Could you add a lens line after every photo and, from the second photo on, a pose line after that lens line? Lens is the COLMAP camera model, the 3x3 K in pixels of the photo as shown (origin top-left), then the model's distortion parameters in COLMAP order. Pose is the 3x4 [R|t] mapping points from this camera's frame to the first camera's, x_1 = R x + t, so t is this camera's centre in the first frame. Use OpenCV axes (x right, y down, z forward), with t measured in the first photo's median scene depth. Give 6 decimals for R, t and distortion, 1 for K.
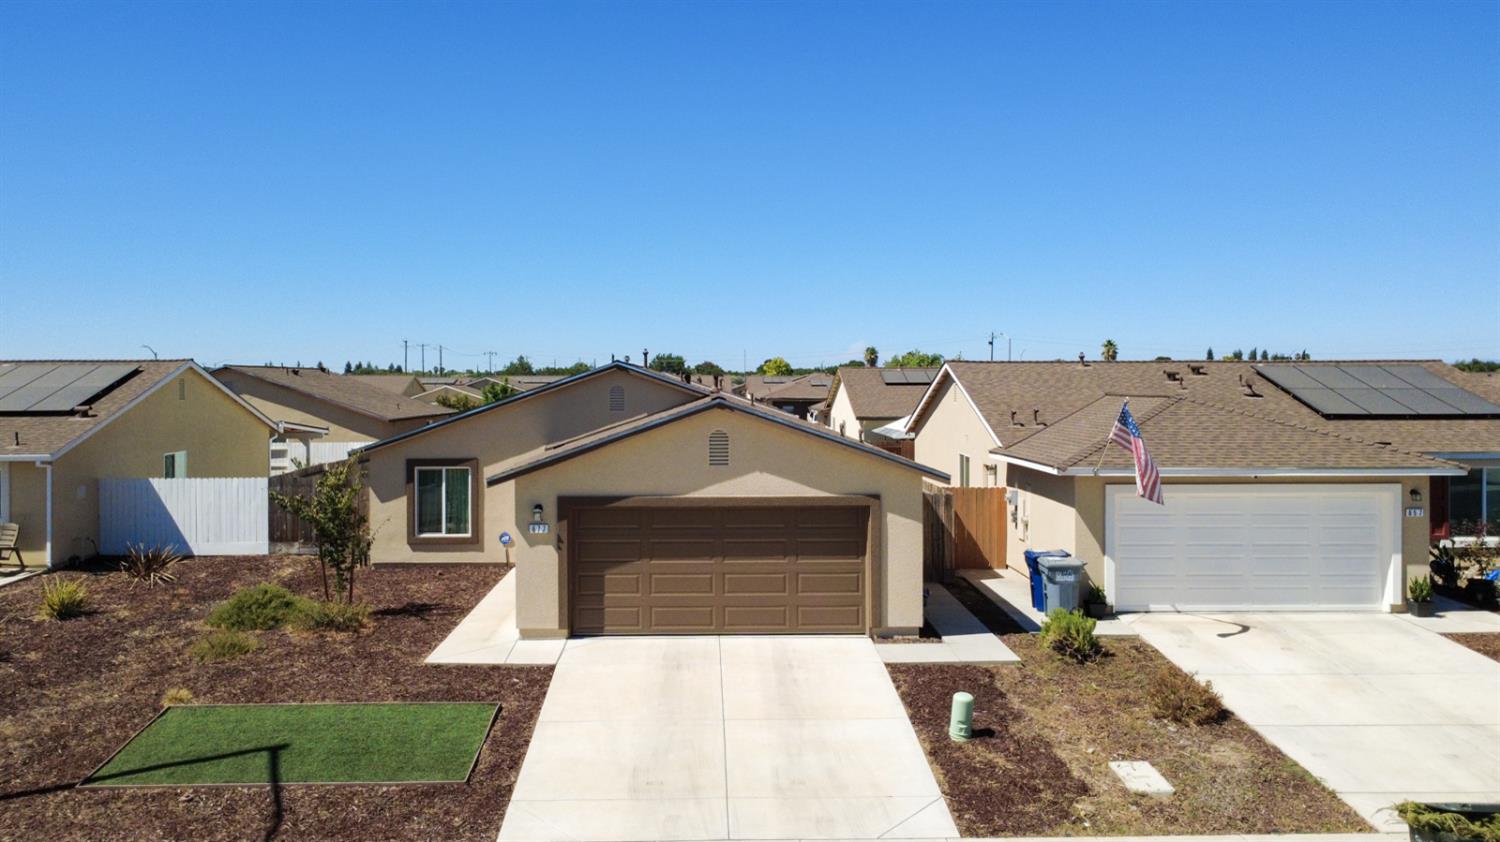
lens RADIAL K [[1109.5, 0, 716.7], [0, 1109.5, 389.0], [0, 0, 1]] dist [-0.000826, -0.000479]
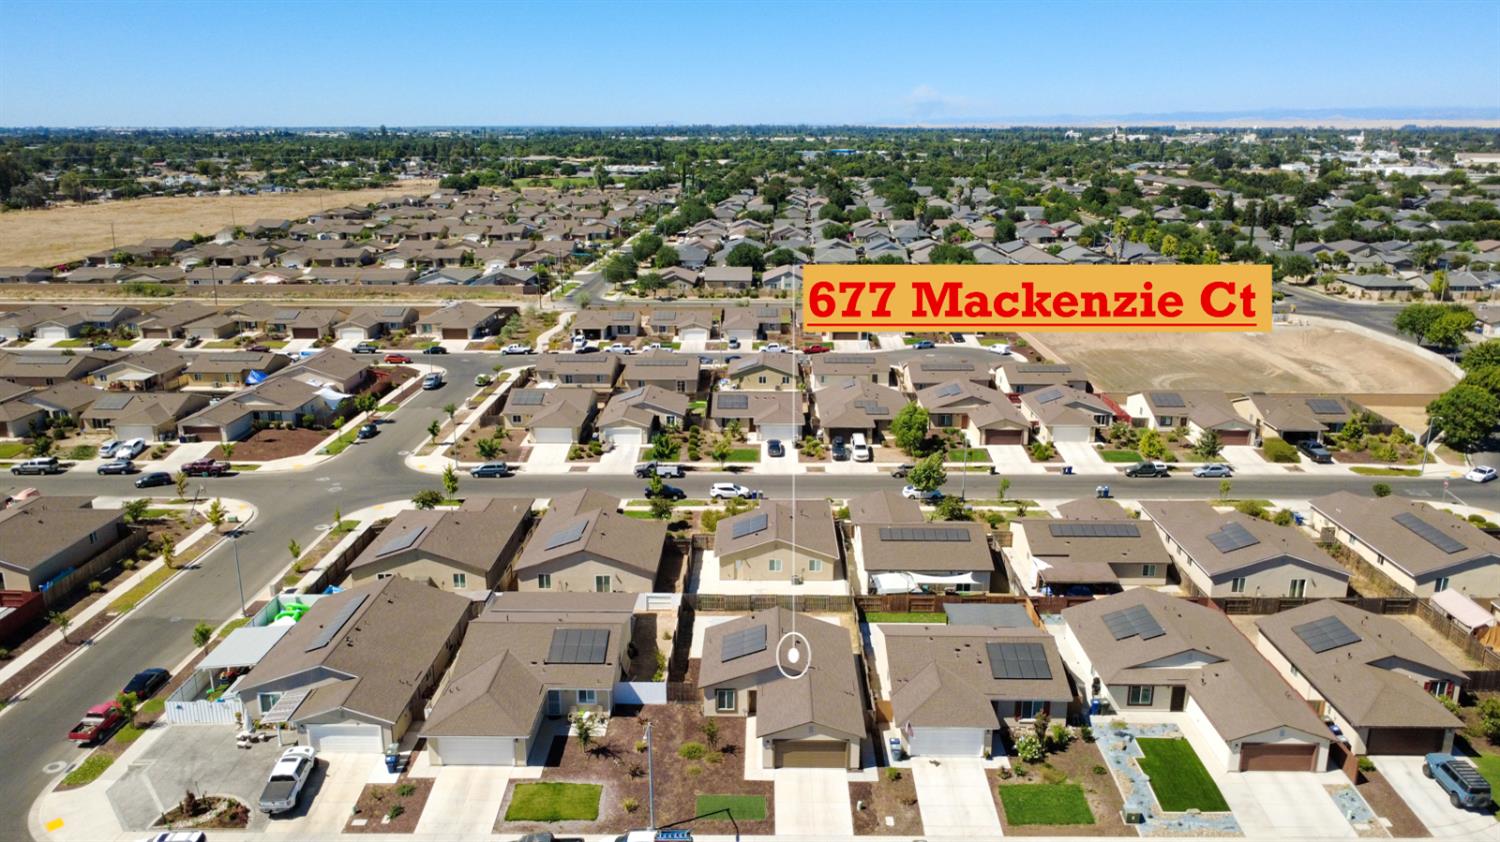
lens RADIAL K [[1095.1, 0, 755.5], [0, 1095.1, 422.3], [0, 0, 1]] dist [-0.003606, 0.002010]
pose [[0.999806, 0.010103, -0.016913, -0.148709], [-0.005415, 0.966360, 0.257135, -2.107006], [0.018942, -0.256994, 0.966227, -2.671327]]
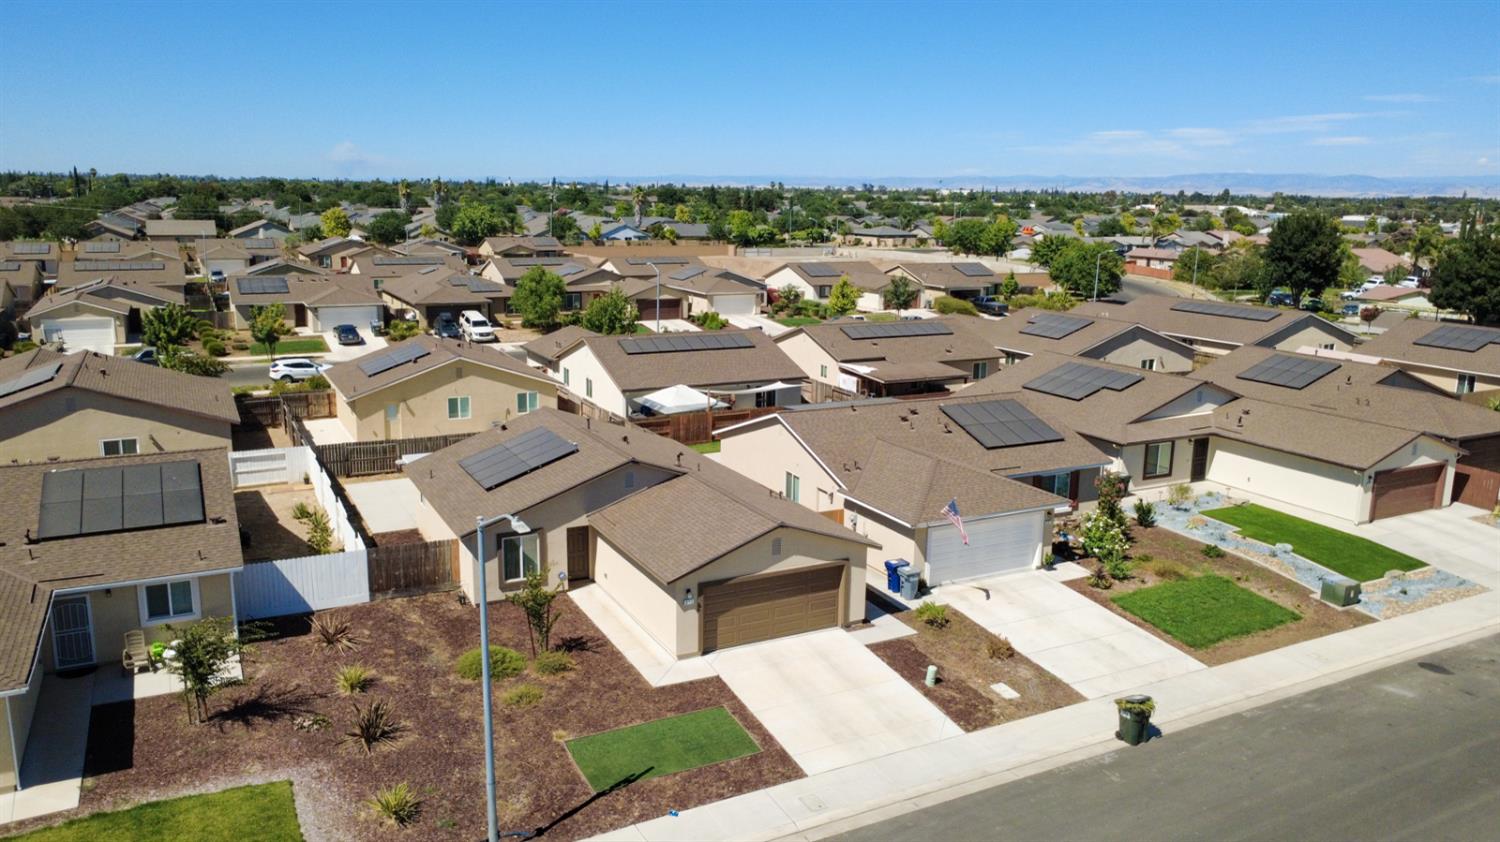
lens RADIAL K [[1093.4, 0, 750.0], [0, 1093.4, 421.0], [0, 0, 1]] dist [-0.001294, -0.000818]
pose [[0.889502, -0.076634, 0.450459, -0.842654], [-0.016022, 0.979999, 0.198359, -0.512115], [-0.456650, -0.183658, 0.870483, -0.536499]]
